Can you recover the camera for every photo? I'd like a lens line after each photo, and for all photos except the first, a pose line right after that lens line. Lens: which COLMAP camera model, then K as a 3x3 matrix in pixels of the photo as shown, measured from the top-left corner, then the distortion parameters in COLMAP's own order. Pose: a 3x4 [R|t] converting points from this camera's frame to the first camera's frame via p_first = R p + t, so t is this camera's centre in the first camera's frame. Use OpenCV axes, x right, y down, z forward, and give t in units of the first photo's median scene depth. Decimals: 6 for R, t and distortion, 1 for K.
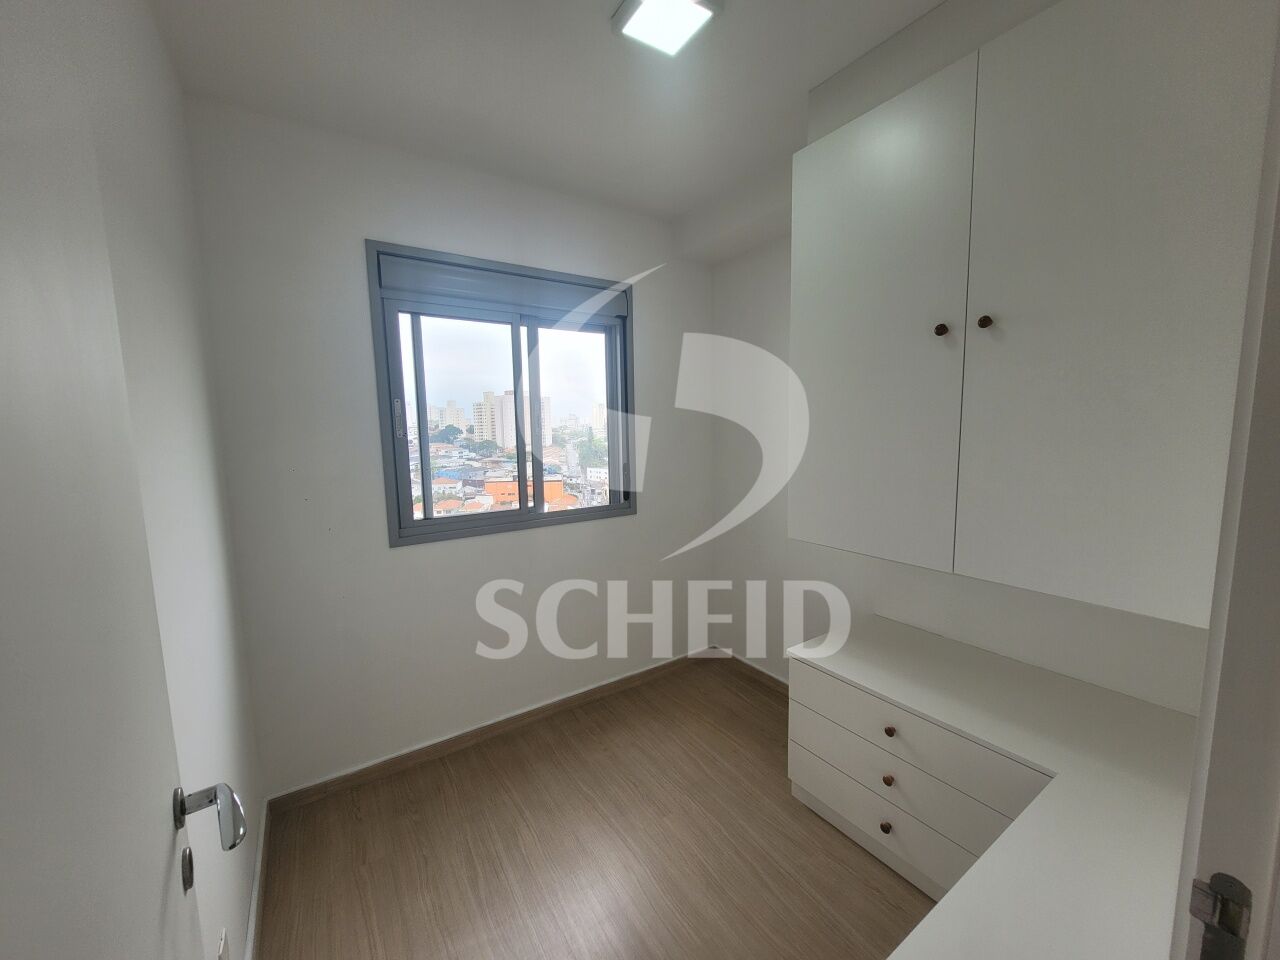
lens RADIAL K [[498.6, 0, 643.9], [0, 498.6, 483.5], [0, 0, 1]] dist [0.000112, -0.000692]
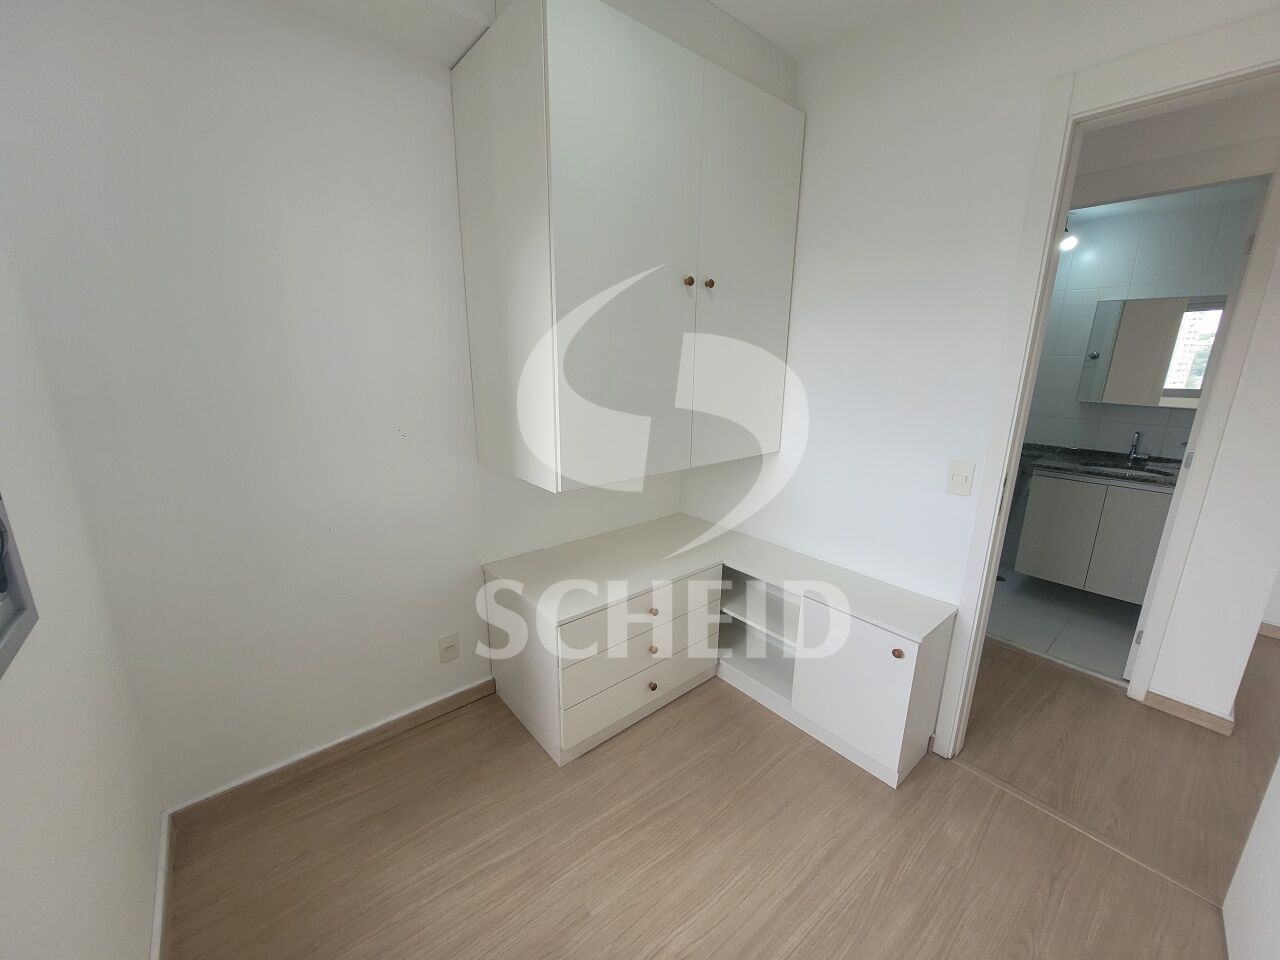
lens RADIAL K [[498.6, 0, 643.9], [0, 498.6, 483.5], [0, 0, 1]] dist [0.000112, -0.000692]
pose [[-0.109715, -0.220724, 0.969146, -0.543054], [0.112336, 0.966031, 0.232732, -0.085406], [-0.987595, 0.134404, -0.081193, 0.936799]]
